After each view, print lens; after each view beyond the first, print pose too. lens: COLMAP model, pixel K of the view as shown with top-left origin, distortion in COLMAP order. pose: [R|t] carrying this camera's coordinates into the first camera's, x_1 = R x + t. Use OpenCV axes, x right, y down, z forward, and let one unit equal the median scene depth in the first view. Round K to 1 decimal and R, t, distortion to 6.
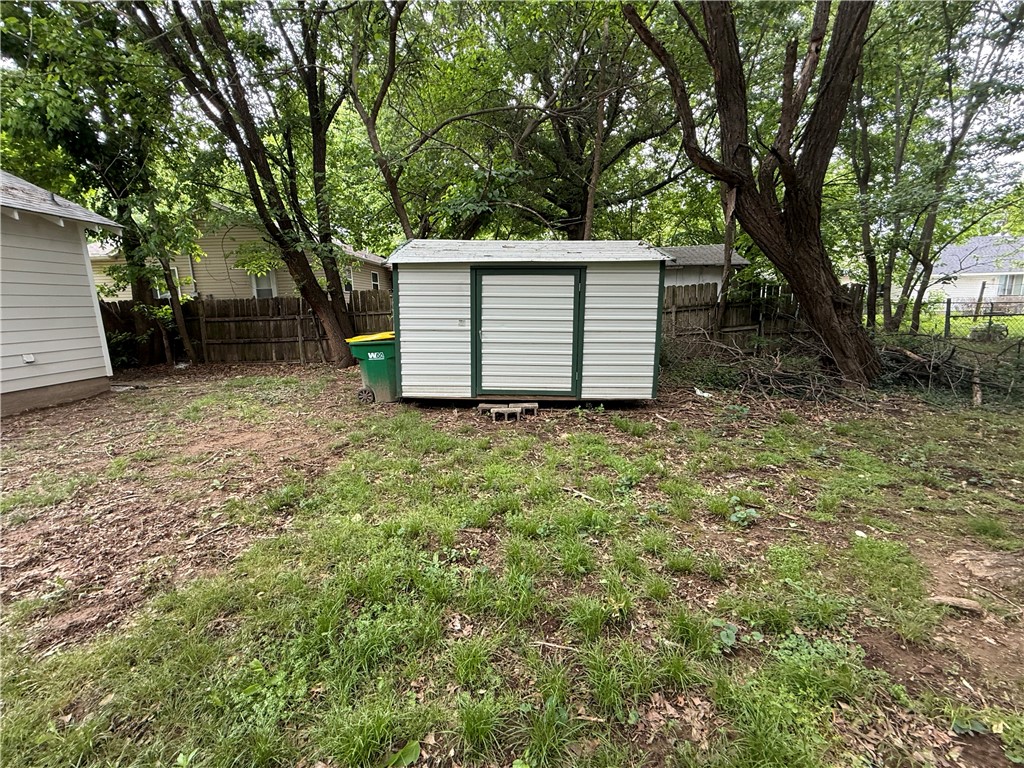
lens RADIAL K [[421.5, 0, 511.1], [0, 421.5, 386.1], [0, 0, 1]] dist [0.001324, 0.000026]
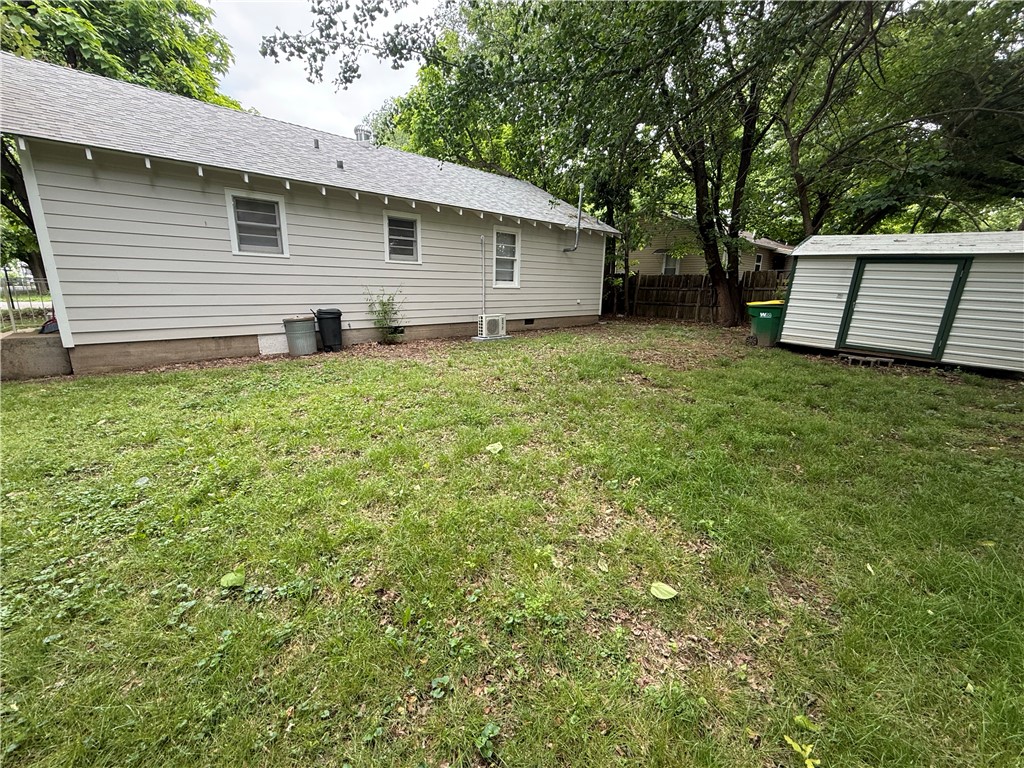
lens RADIAL K [[421.5, 0, 509.4], [0, 421.5, 383.9], [0, 0, 1]] dist [0.001324, 0.000026]
pose [[0.707075, 0.203401, -0.677254, 0.115723], [-0.172668, 0.978410, 0.113576, 0.165088], [0.685733, 0.036633, 0.726930, -0.774634]]
